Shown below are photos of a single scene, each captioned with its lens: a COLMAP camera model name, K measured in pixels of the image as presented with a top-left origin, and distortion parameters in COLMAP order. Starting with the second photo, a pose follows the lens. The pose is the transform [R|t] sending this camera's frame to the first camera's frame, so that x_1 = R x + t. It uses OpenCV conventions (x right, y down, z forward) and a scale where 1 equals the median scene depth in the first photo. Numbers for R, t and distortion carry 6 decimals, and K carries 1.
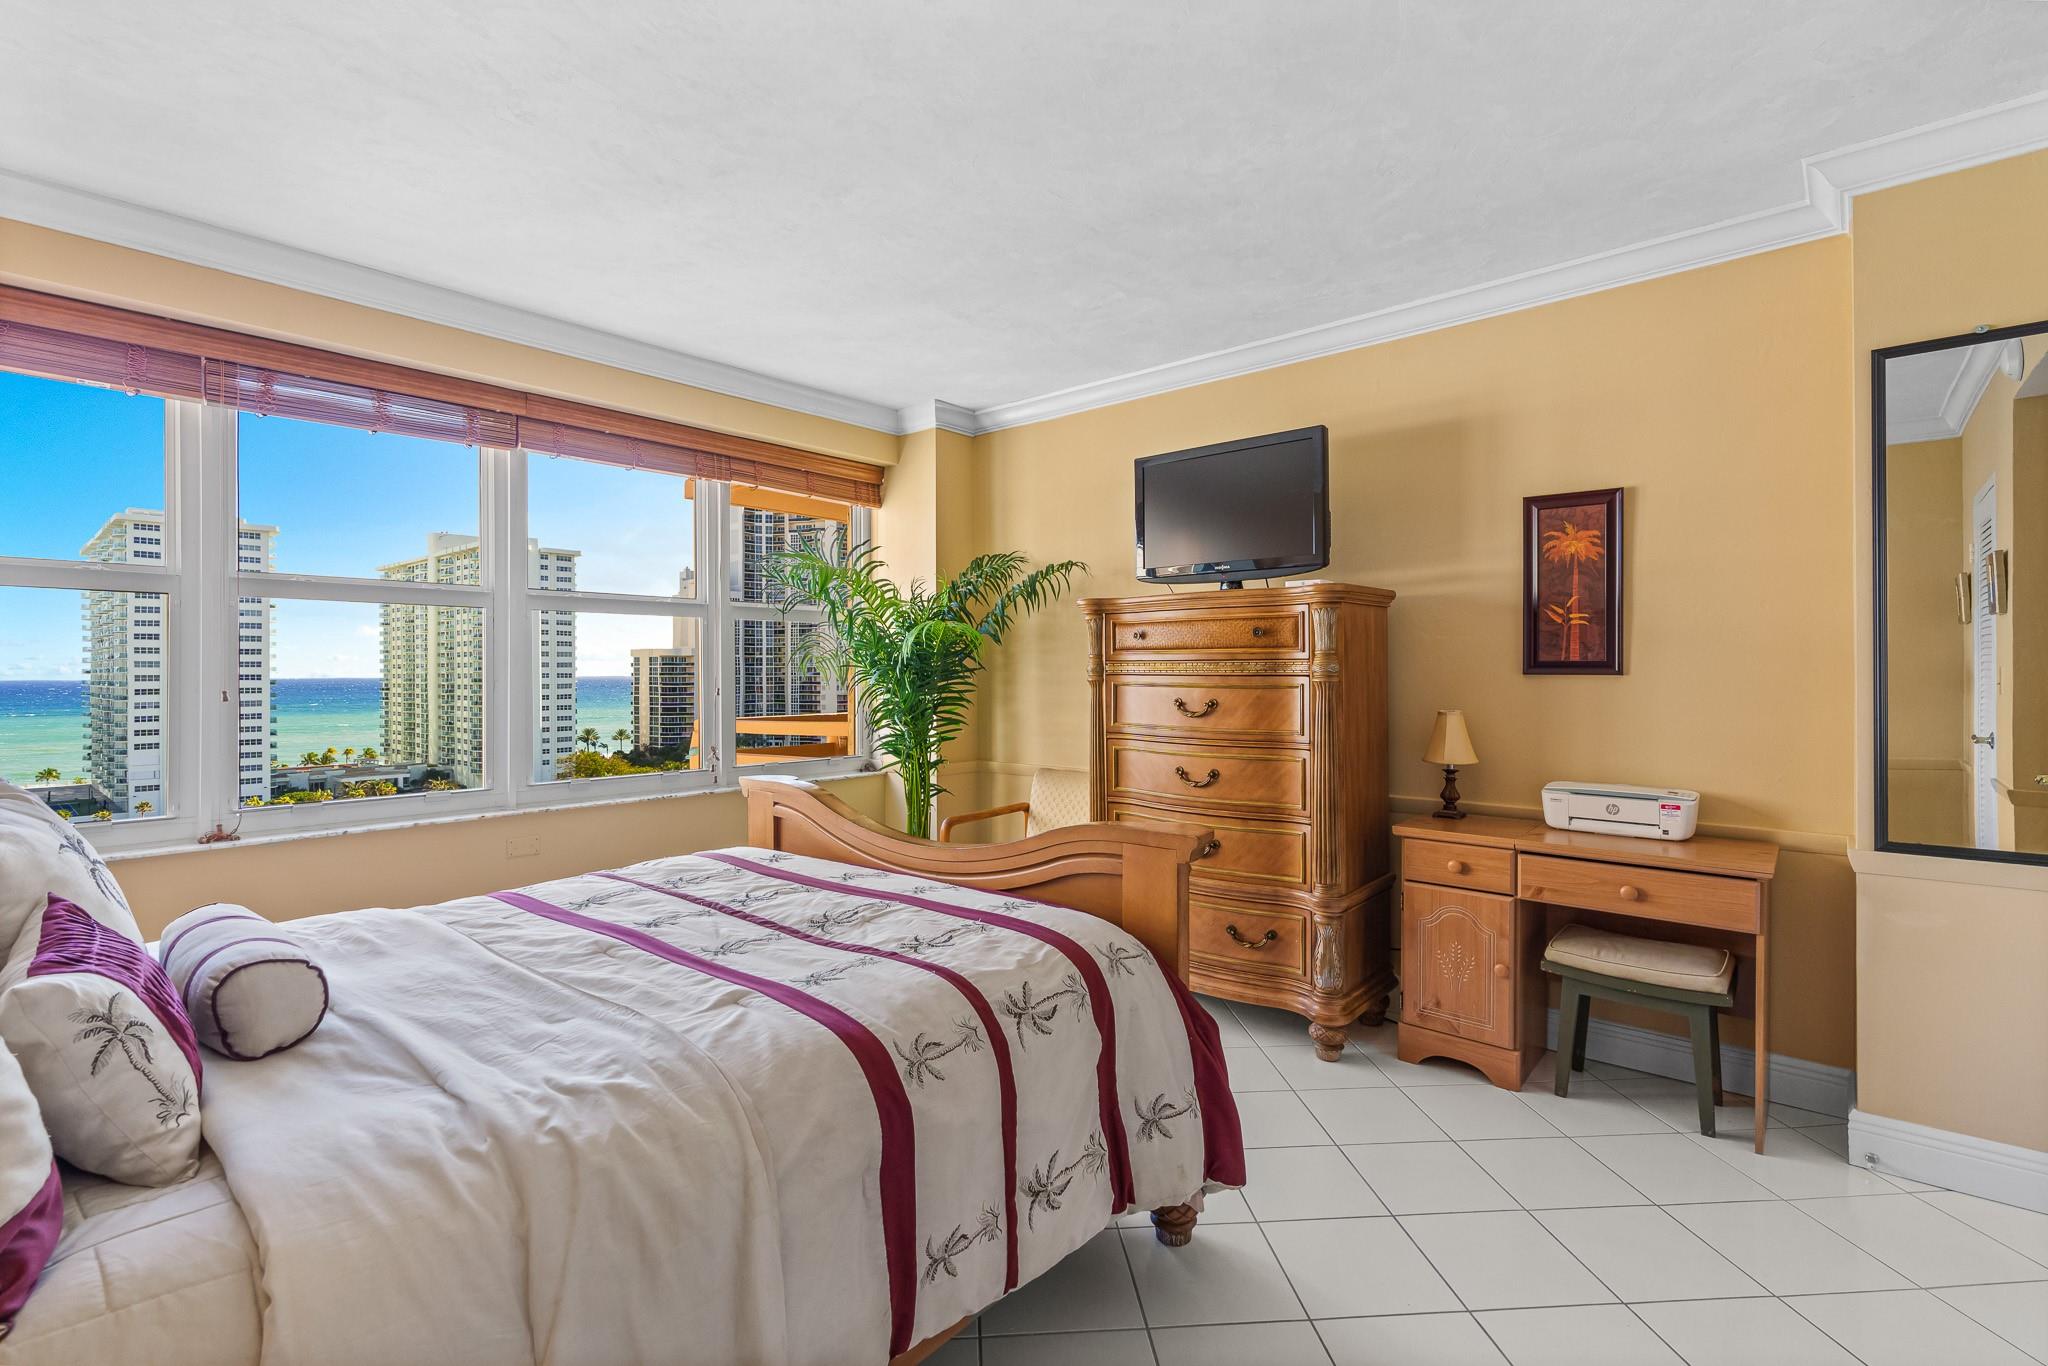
lens RADIAL K [[921.9, 0, 989.2], [0, 921.9, 670.8], [0, 0, 1]] dist [-0.007602, 0.003311]
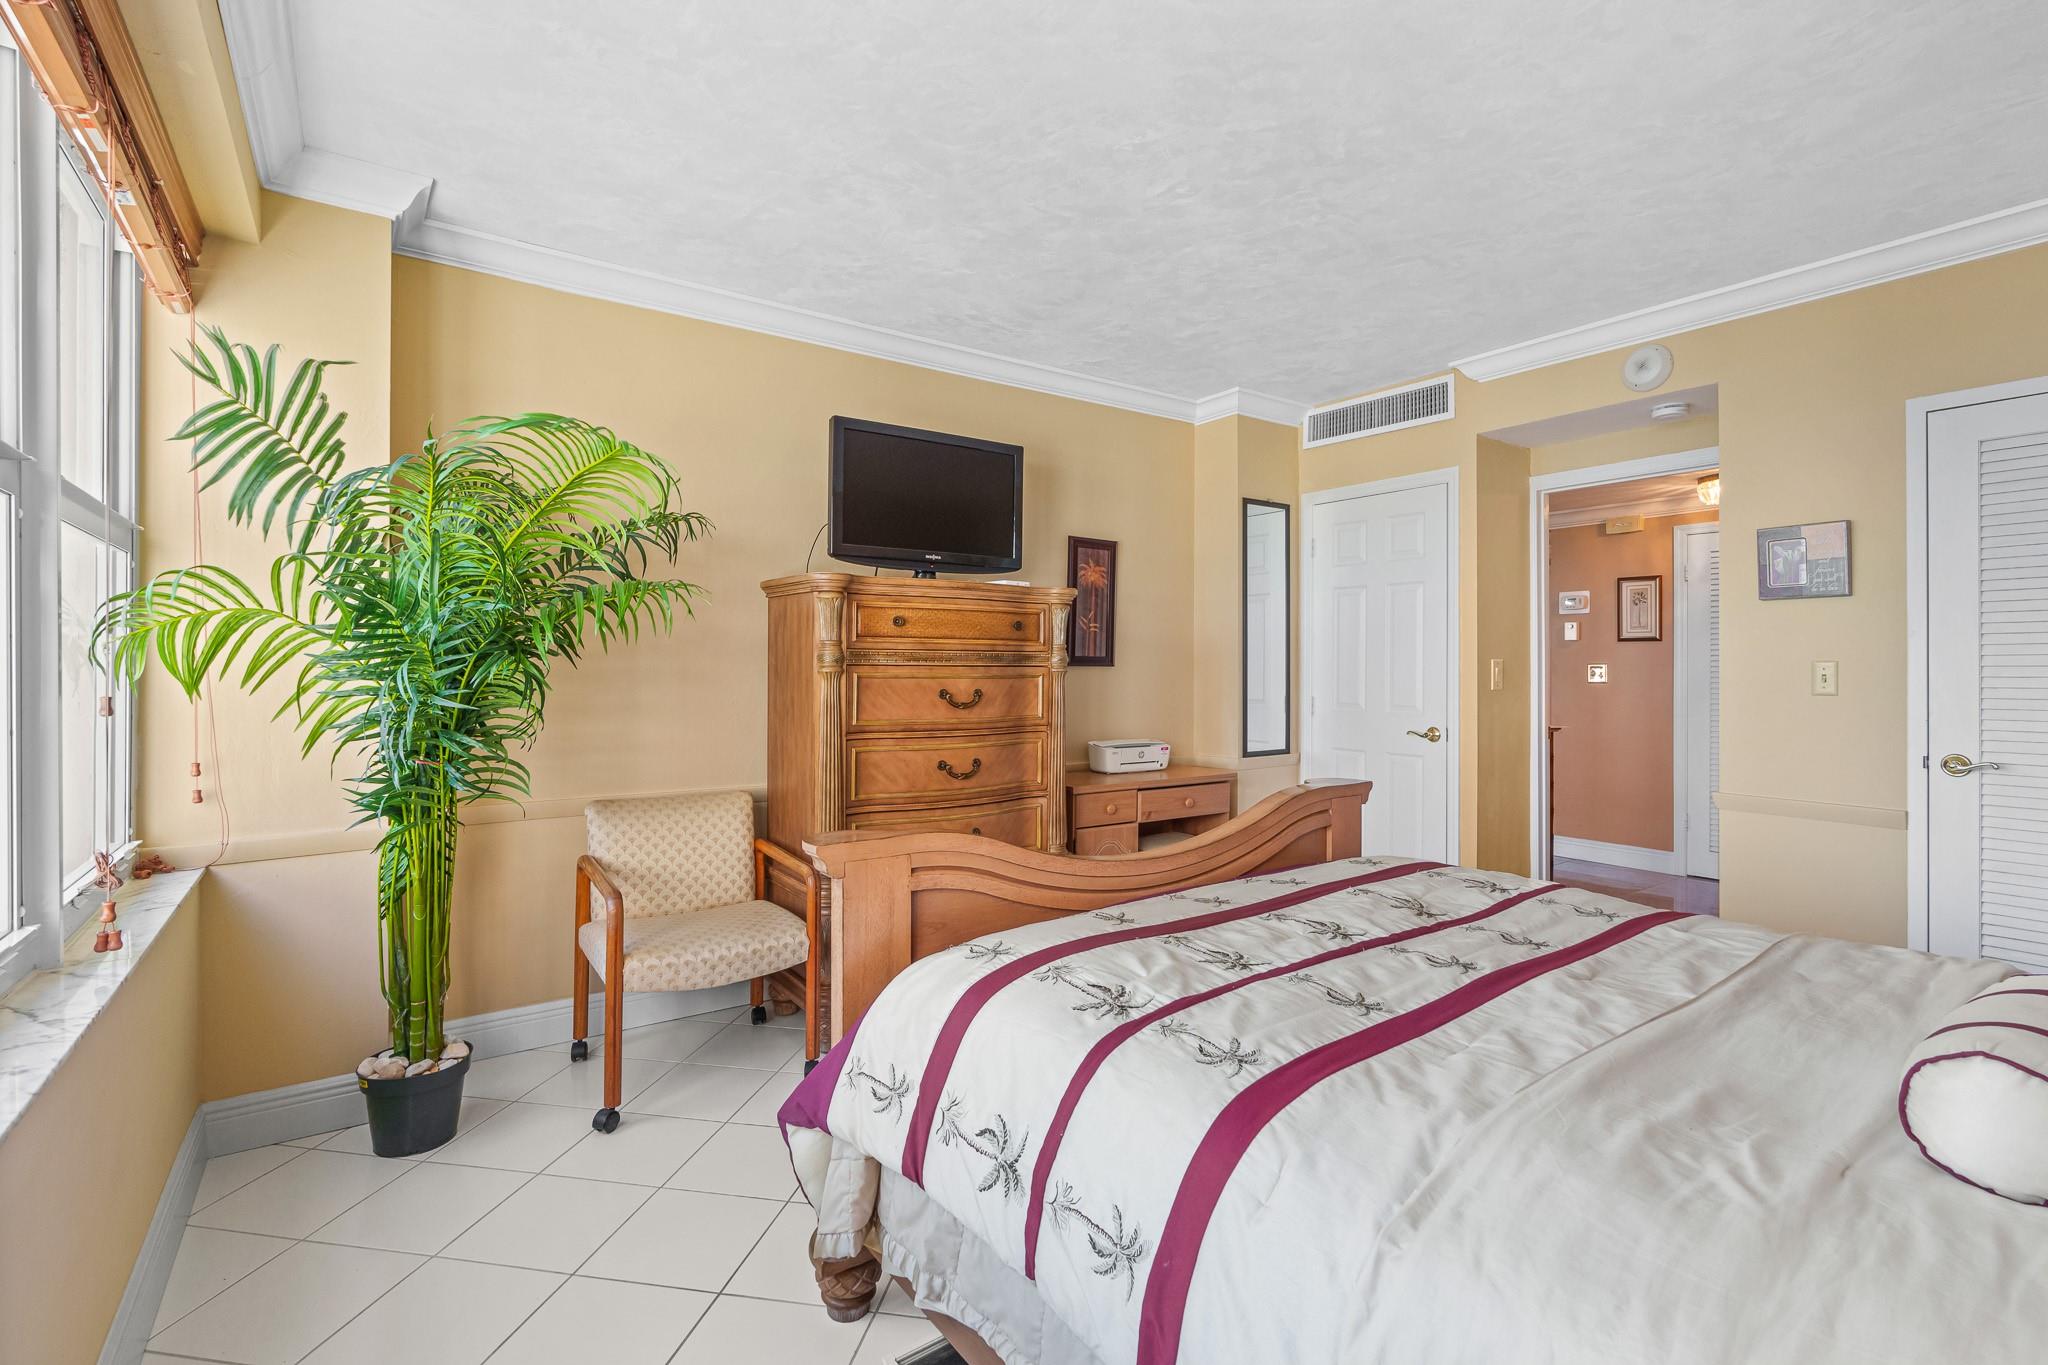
lens RADIAL K [[921.9, 0, 1070.3], [0, 921.9, 661.6], [0, 0, 1]] dist [-0.007602, 0.003311]
pose [[0.210771, 0.009459, 0.977490, -0.746504], [0.000901, 0.999951, -0.009870, 0.010824], [-0.977535, 0.002962, 0.210752, 0.708906]]
